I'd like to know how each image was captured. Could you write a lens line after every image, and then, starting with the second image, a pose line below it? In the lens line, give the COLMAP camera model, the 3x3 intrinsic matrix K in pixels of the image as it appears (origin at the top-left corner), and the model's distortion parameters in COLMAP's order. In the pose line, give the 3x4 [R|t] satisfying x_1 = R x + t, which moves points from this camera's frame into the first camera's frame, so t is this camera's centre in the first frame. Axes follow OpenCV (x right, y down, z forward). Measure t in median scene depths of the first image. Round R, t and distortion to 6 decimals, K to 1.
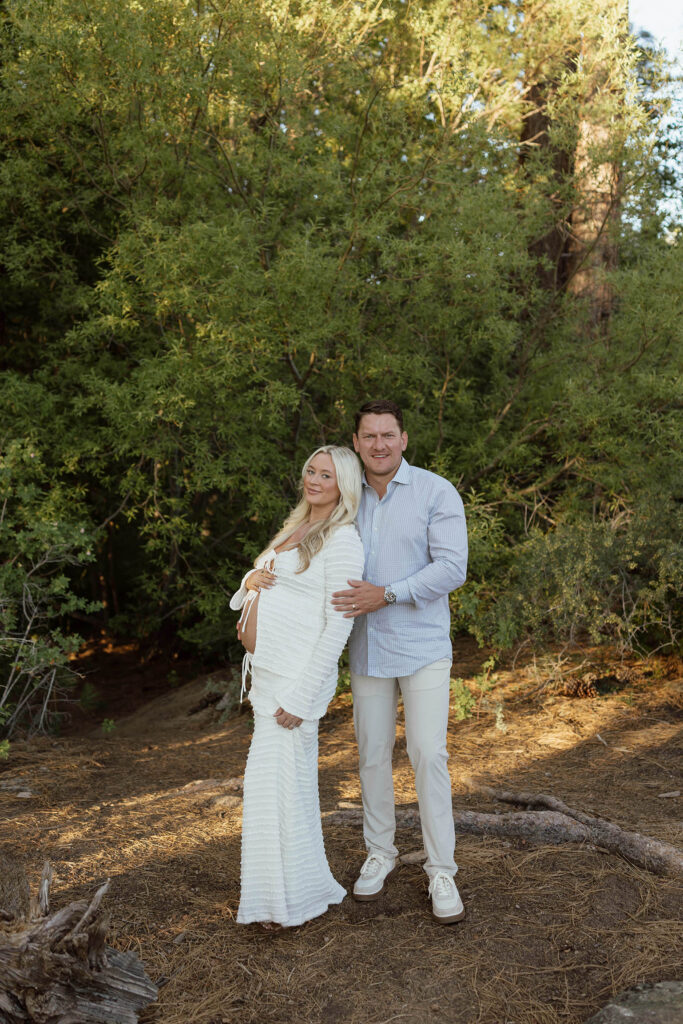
lens RADIAL K [[1090.0, 0, 314.1], [0, 1090.0, 462.0], [0, 0, 1]] dist [0.013355, 0.014145]
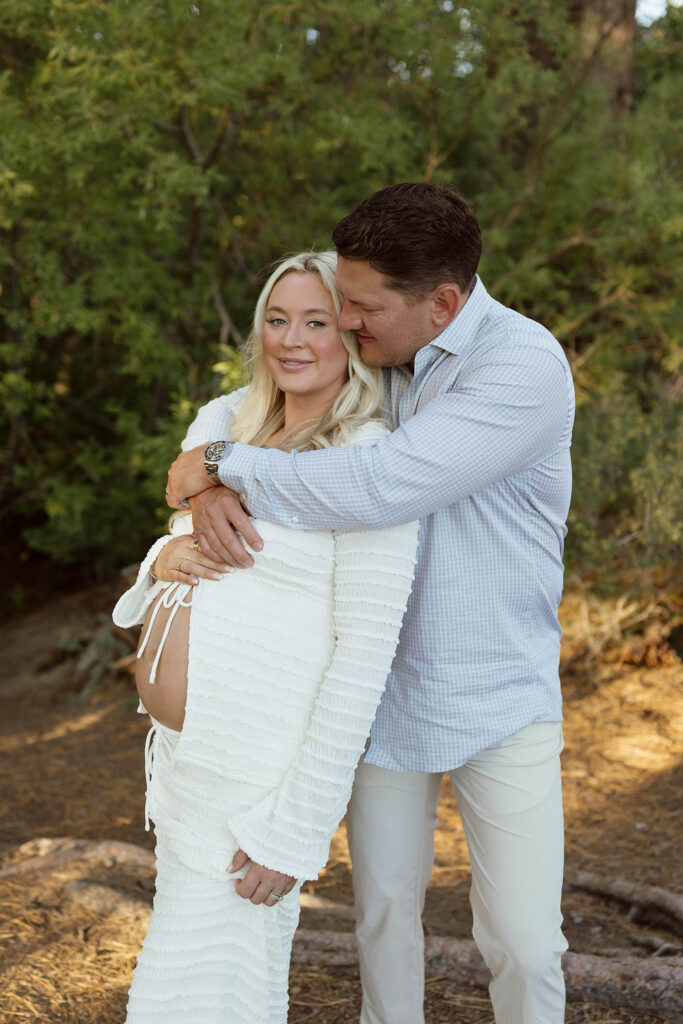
lens RADIAL K [[1090.0, 0, 314.1], [0, 1090.0, 462.0], [0, 0, 1]] dist [0.013355, 0.014145]
pose [[0.993177, -0.001667, 0.116604, -0.025834], [-0.016110, 0.988350, 0.151345, 0.001780], [-0.115498, -0.152191, 0.981579, 0.374497]]
